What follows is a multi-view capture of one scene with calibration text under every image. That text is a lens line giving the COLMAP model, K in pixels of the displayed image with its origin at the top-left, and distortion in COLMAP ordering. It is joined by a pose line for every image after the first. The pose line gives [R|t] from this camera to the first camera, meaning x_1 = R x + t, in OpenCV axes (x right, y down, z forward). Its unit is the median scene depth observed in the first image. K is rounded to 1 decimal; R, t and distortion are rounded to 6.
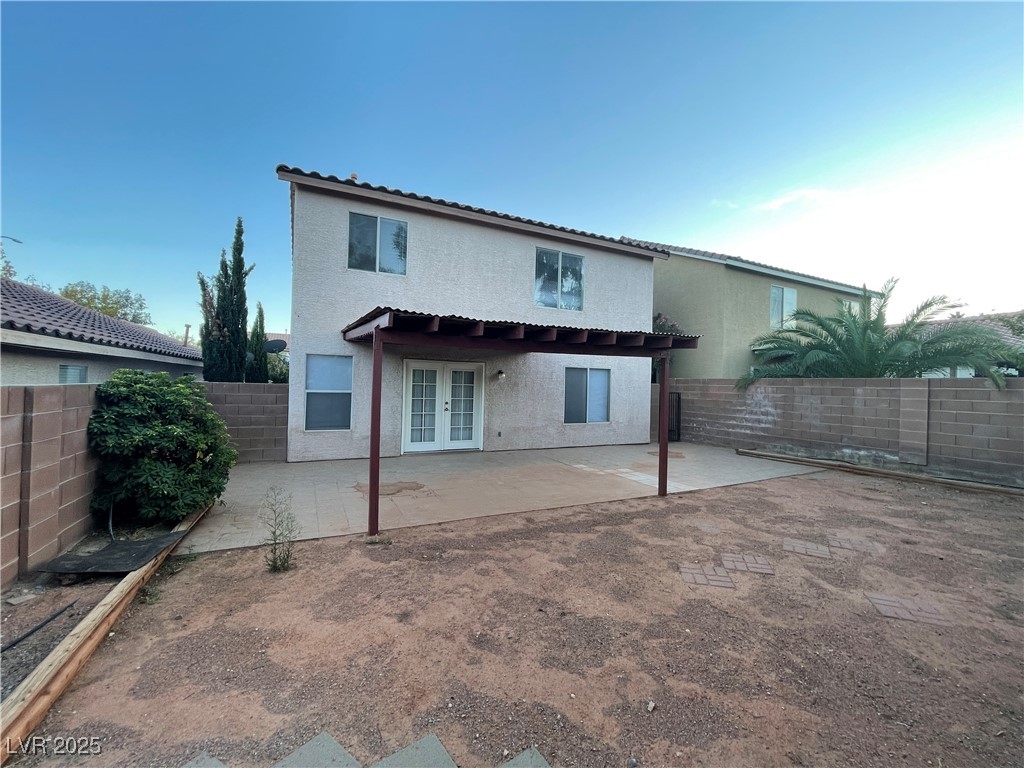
lens RADIAL K [[411.4, 0, 516.6], [0, 411.4, 379.7], [0, 0, 1]] dist [-0.000789, 0.000441]
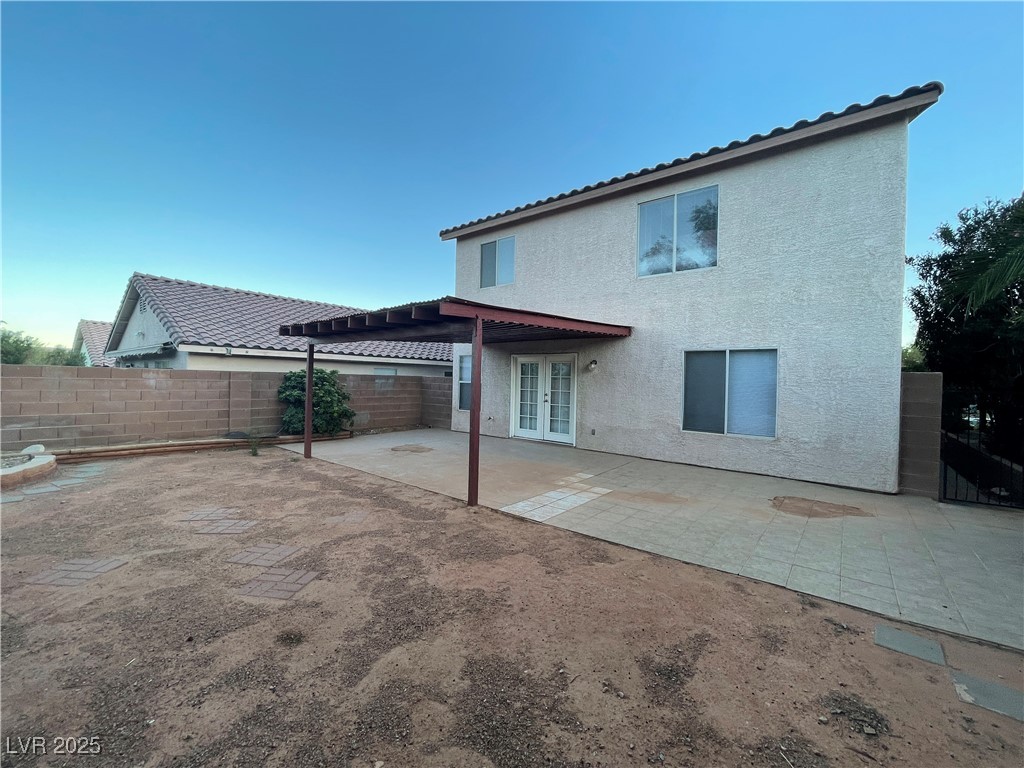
lens RADIAL K [[411.4, 0, 516.5], [0, 411.4, 387.3], [0, 0, 1]] dist [-0.000789, 0.000441]
pose [[0.429321, 0.005791, -0.903133, 0.846176], [-0.004351, 0.999981, 0.004344, 0.039412], [0.903141, 0.002065, 0.429338, 0.565238]]
